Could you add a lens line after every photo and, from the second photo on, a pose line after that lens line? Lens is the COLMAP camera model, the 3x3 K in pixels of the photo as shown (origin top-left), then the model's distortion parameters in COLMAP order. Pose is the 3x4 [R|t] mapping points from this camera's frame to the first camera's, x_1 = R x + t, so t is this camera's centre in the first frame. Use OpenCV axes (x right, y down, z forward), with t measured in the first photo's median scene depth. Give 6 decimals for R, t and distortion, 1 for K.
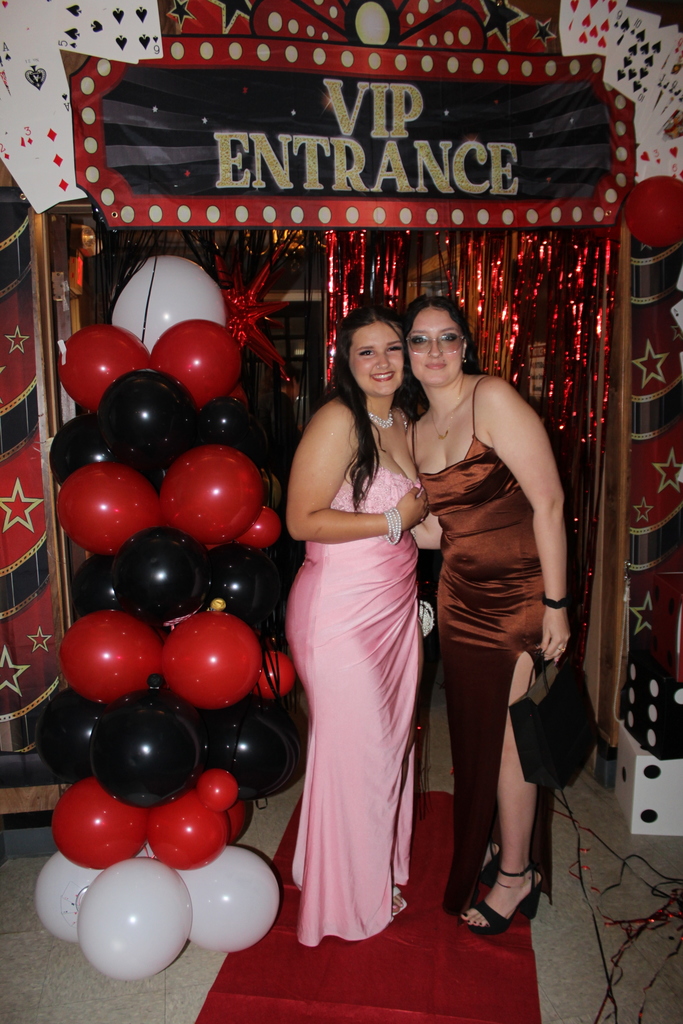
lens RADIAL K [[832.4, 0, 339.9], [0, 832.4, 518.4], [0, 0, 1]] dist [-0.161745, 0.138160]
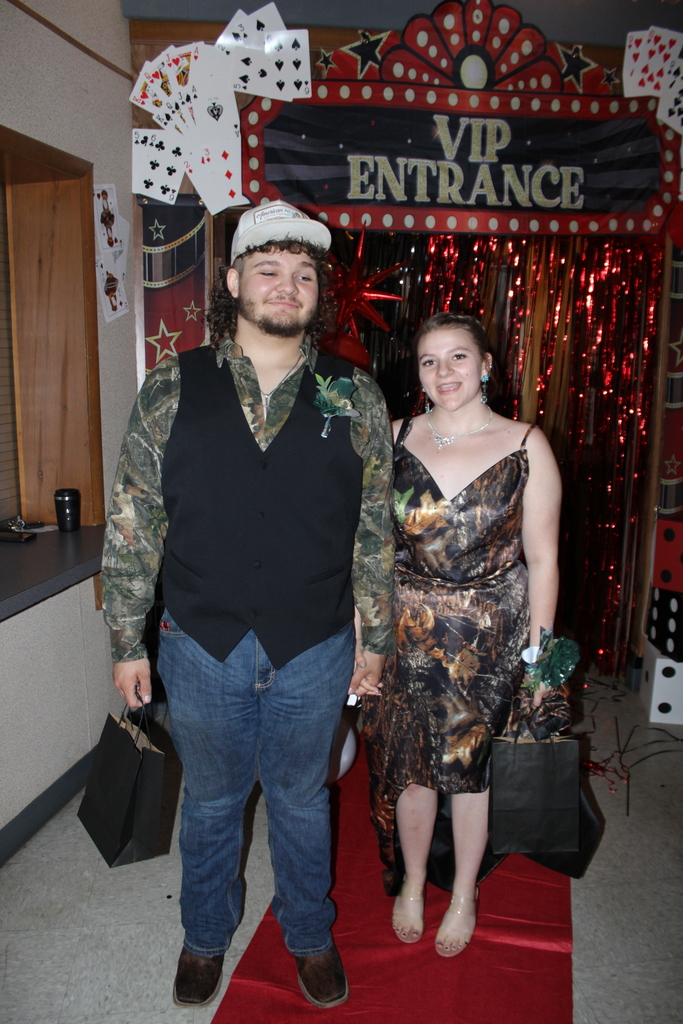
lens RADIAL K [[832.4, 0, 341.0], [0, 832.4, 515.3], [0, 0, 1]] dist [-0.161745, 0.138160]
pose [[0.997358, 0.043319, -0.058322, -0.063679], [-0.041291, 0.998515, 0.035527, 0.048910], [0.059775, -0.033024, 0.997665, -0.302315]]
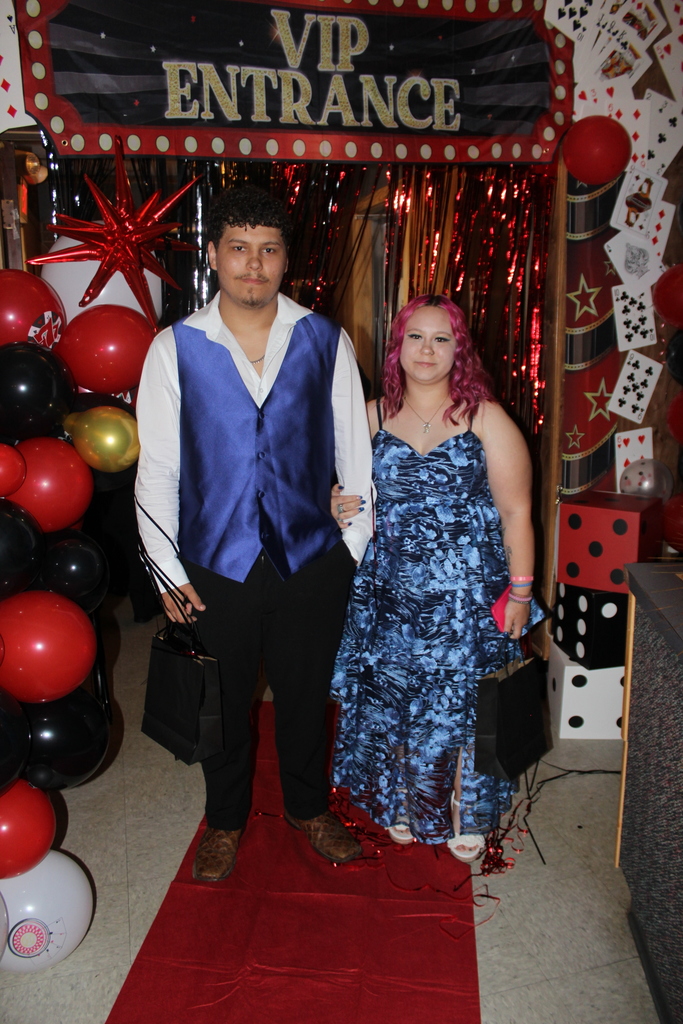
lens RADIAL K [[832.4, 0, 341.4], [0, 832.4, 512.9], [0, 0, 1]] dist [-0.161745, 0.138160]
pose [[0.997742, -0.004079, 0.067044, -0.001700], [-0.000755, 0.997411, 0.071910, 0.013092], [-0.067164, -0.071798, 0.995155, -0.050550]]
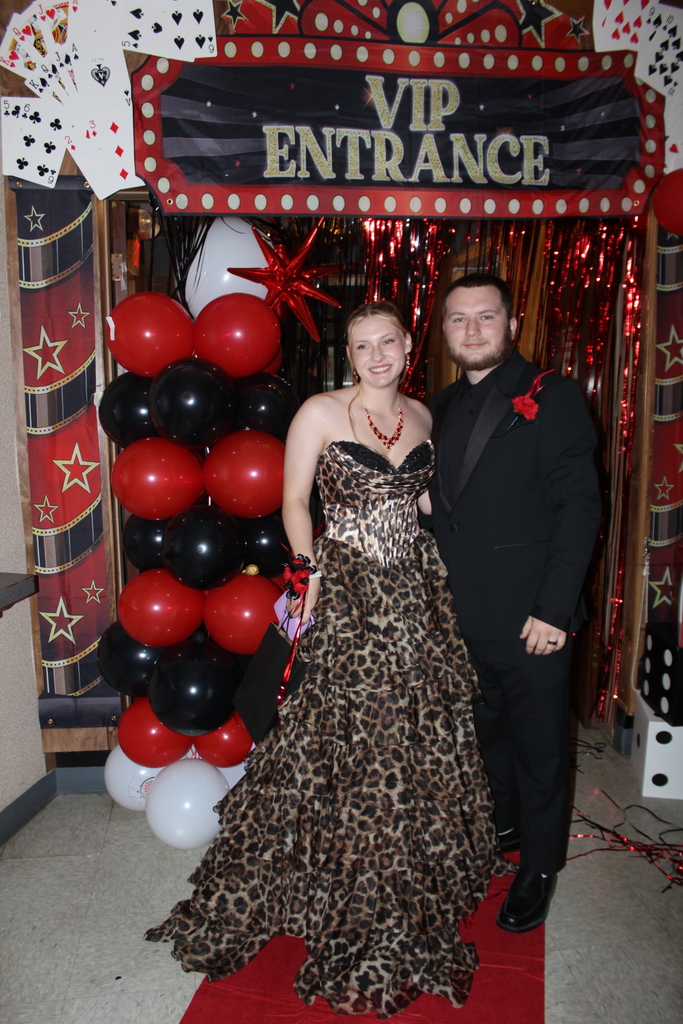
lens RADIAL K [[832.4, 0, 342.3], [0, 832.4, 517.9], [0, 0, 1]] dist [-0.161745, 0.138160]
pose [[0.998075, 0.025588, -0.056487, 0.023059], [-0.024772, 0.999579, 0.015093, 0.024747], [0.056849, -0.013665, 0.998289, -0.073132]]
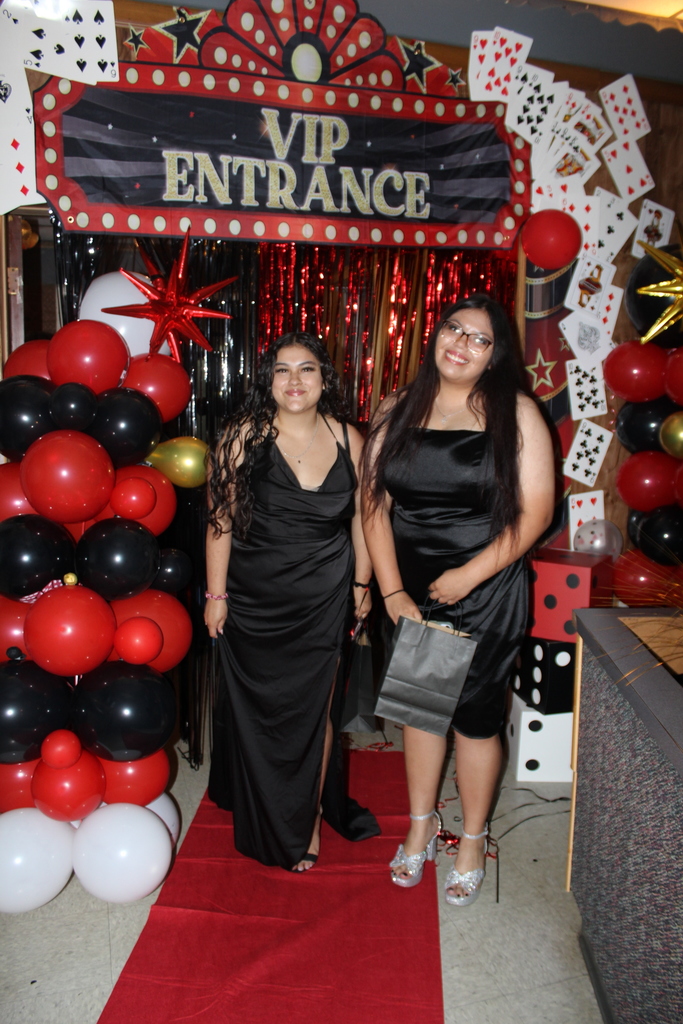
lens RADIAL K [[832.4, 0, 341.3], [0, 832.4, 513.8], [0, 0, 1]] dist [-0.161745, 0.138160]
pose [[0.993845, 0.019801, 0.108999, -0.020844], [-0.019480, 0.999802, -0.004007, 0.024239], [-0.109057, 0.001859, 0.994034, -0.133214]]
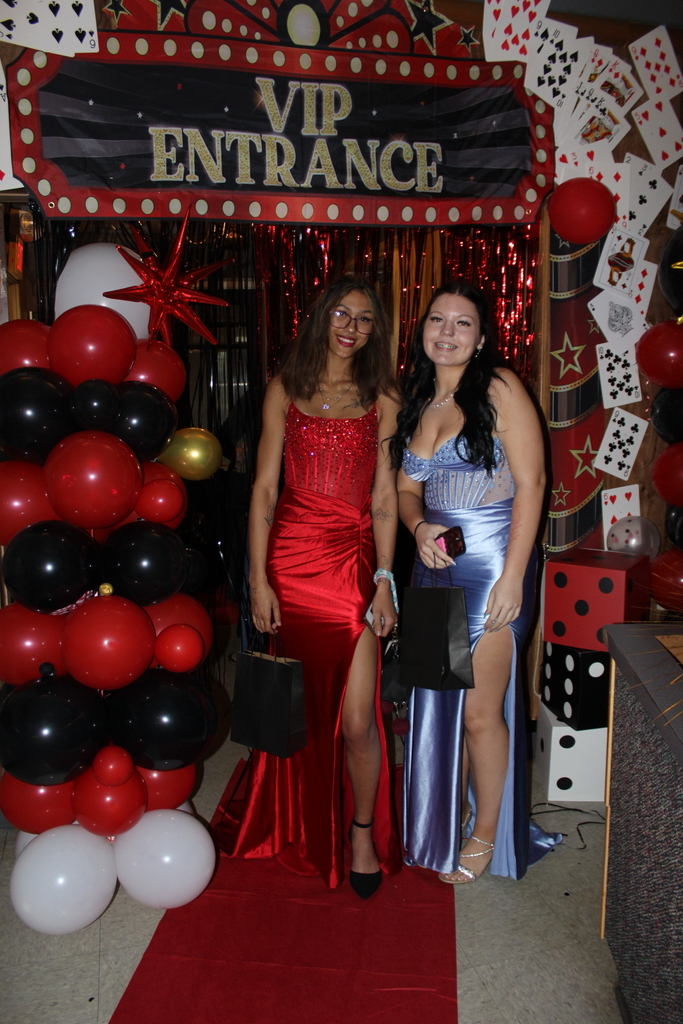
lens RADIAL K [[832.4, 0, 341.9], [0, 832.4, 514.7], [0, 0, 1]] dist [-0.161745, 0.138160]
pose [[0.997789, 0.001682, 0.066441, 0.022021], [-0.002364, 0.999945, 0.010174, 0.006634], [-0.066420, -0.010309, 0.997738, -0.045880]]
